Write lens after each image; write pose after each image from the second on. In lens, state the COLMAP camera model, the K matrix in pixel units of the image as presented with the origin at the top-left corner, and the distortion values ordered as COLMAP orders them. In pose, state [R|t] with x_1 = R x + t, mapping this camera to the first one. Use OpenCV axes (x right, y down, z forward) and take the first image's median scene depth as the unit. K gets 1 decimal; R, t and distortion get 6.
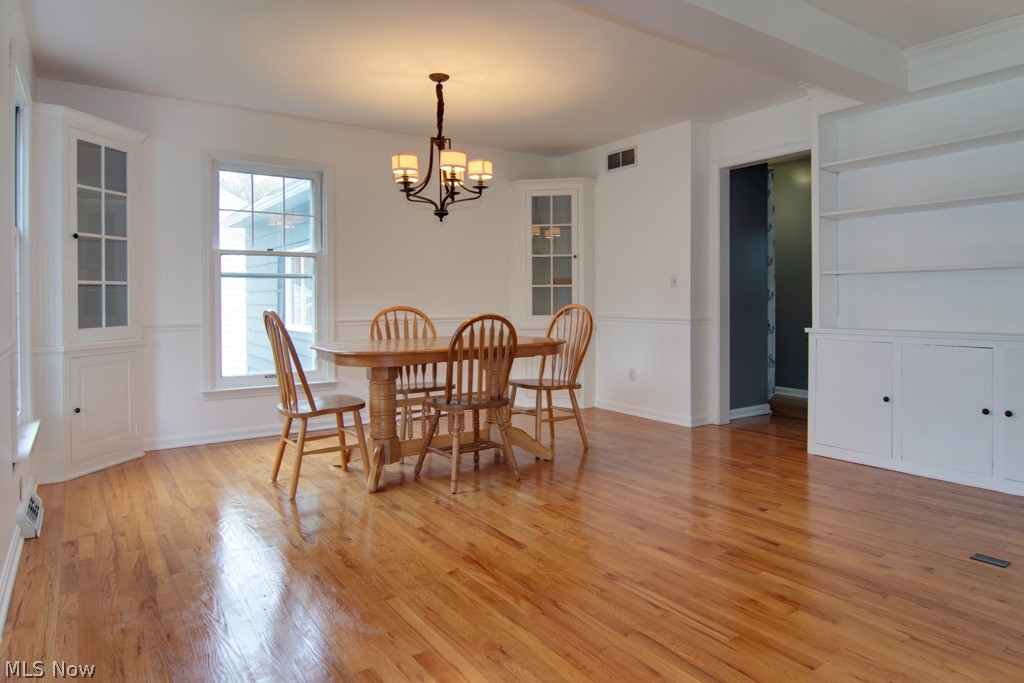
lens RADIAL K [[636.9, 0, 511.7], [0, 636.9, 301.2], [0, 0, 1]] dist [0.001675, 0.000281]
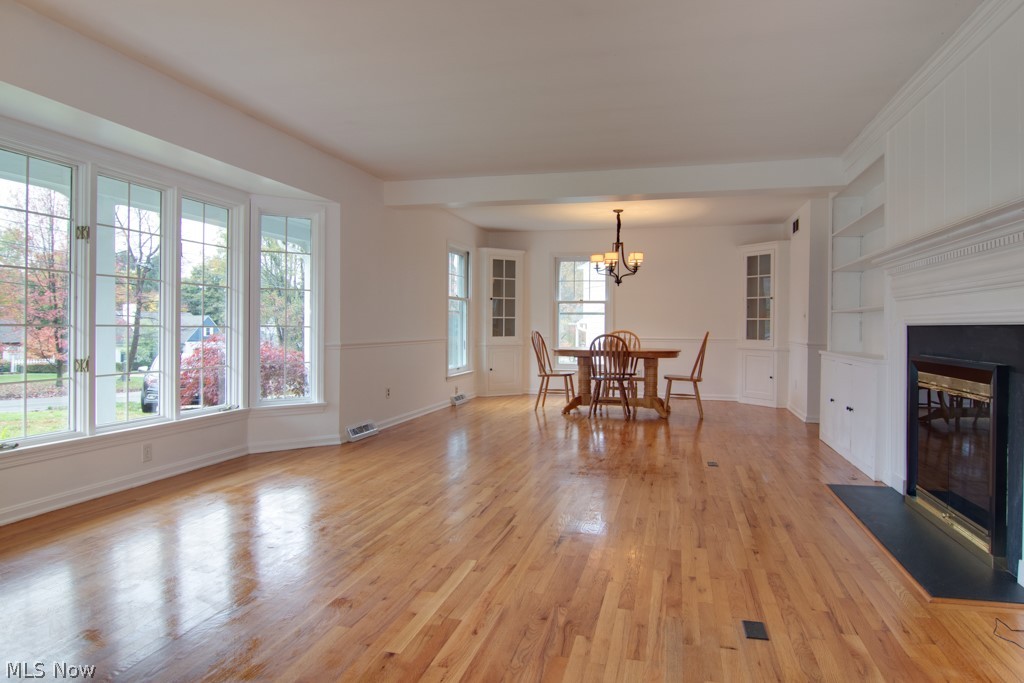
lens RADIAL K [[584.7, 0, 513.4], [0, 584.7, 324.4], [0, 0, 1]] dist [-0.000117, -0.000022]
pose [[0.642976, 0.010764, -0.765811, 1.023017], [-0.015537, 0.999879, 0.001010, -0.006655], [0.765729, 0.011249, 0.643065, -0.361224]]
